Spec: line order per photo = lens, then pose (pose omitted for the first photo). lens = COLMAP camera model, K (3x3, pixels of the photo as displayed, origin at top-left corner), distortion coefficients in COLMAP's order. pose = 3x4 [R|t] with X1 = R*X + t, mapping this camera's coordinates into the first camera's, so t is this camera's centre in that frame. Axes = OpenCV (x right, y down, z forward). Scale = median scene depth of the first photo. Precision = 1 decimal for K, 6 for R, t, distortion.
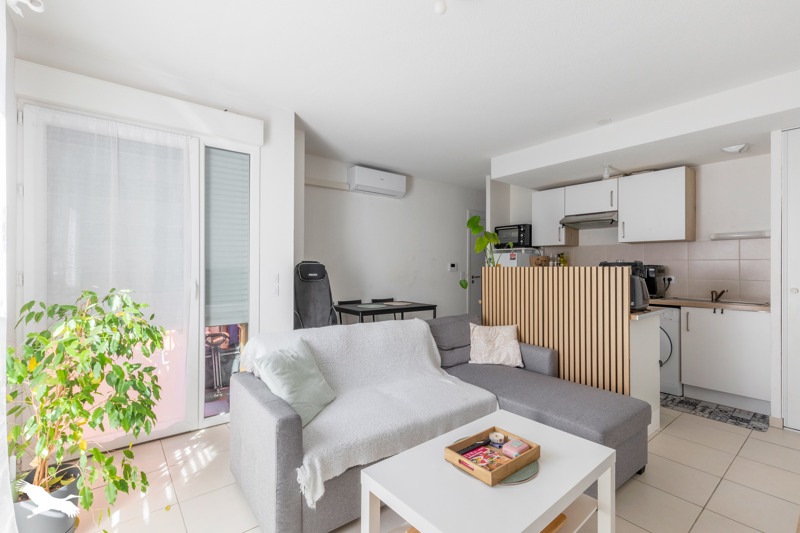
lens RADIAL K [[359.4, 0, 400.0], [0, 359.4, 266.5], [0, 0, 1]] dist [0.003621, -0.009672]
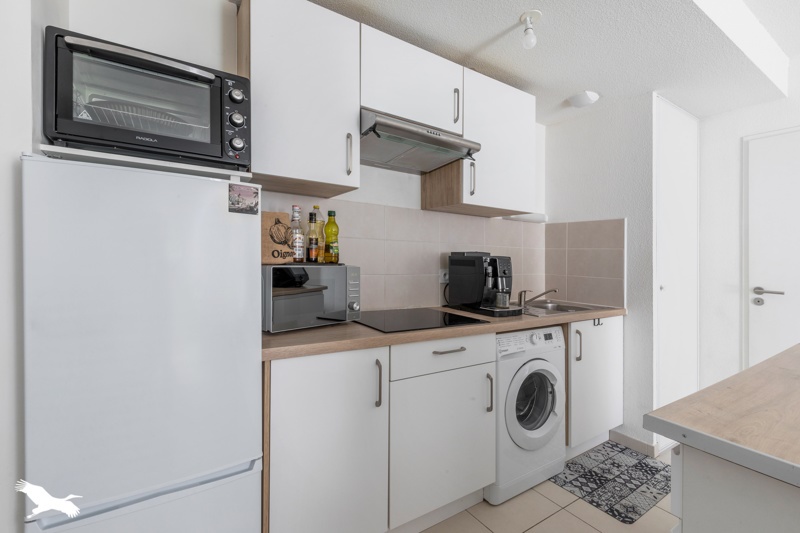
lens RADIAL K [[359.4, 0, 400.0], [0, 359.4, 266.5], [0, 0, 1]] dist [0.003621, -0.009672]
pose [[0.106989, -0.012046, 0.994187, 0.154860], [-0.014279, 0.999805, 0.013651, 0.012774], [-0.994158, -0.015657, 0.106796, 1.248564]]
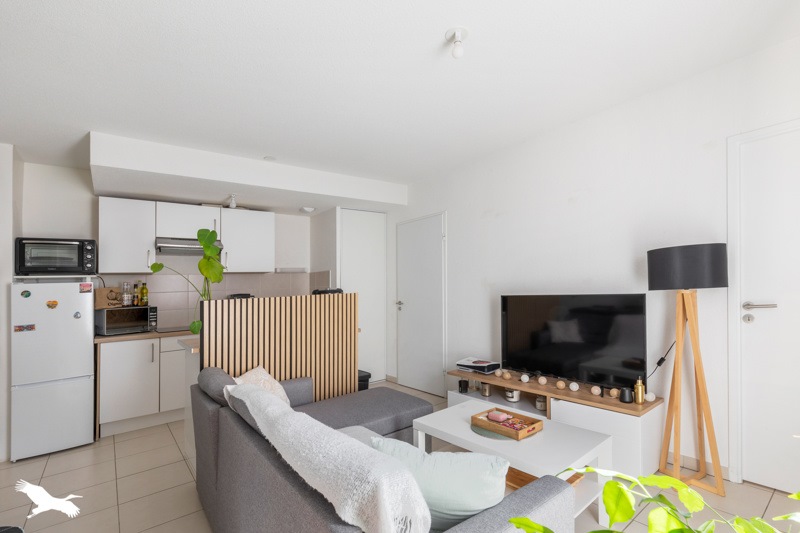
lens RADIAL K [[359.4, 0, 400.0], [0, 359.4, 266.5], [0, 0, 1]] dist [0.003621, -0.009672]
pose [[0.014381, 0.061404, 0.998009, -0.461563], [0.051902, 0.996721, -0.062073, 0.005384], [-0.998549, 0.052691, 0.011147, 0.598866]]
